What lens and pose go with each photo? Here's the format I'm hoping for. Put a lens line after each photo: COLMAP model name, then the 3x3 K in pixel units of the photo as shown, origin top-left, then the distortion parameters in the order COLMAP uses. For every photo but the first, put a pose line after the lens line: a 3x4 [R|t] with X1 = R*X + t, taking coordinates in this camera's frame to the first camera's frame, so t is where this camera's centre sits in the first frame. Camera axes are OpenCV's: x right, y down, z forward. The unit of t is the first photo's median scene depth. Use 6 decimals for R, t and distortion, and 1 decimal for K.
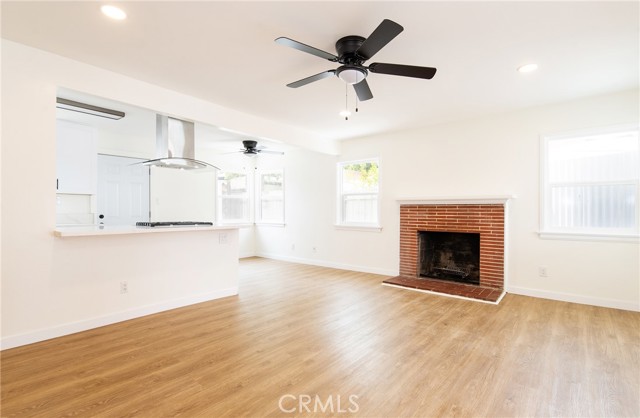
lens RADIAL K [[323.2, 0, 318.8], [0, 323.2, 208.4], [0, 0, 1]] dist [0.017952, 0.000416]
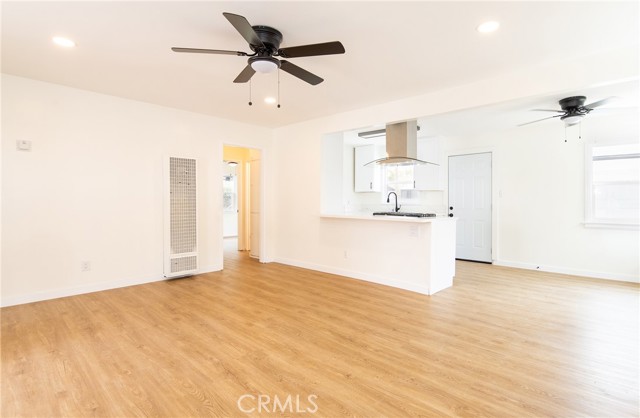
lens RADIAL K [[303.6, 0, 323.8], [0, 303.6, 209.0], [0, 0, 1]] dist [0.003068, -0.000741]
pose [[-0.059931, 0.019847, -0.998005, 0.951253], [0.003332, 0.999801, 0.019683, 0.007050], [0.998197, -0.002146, -0.059985, 1.163845]]
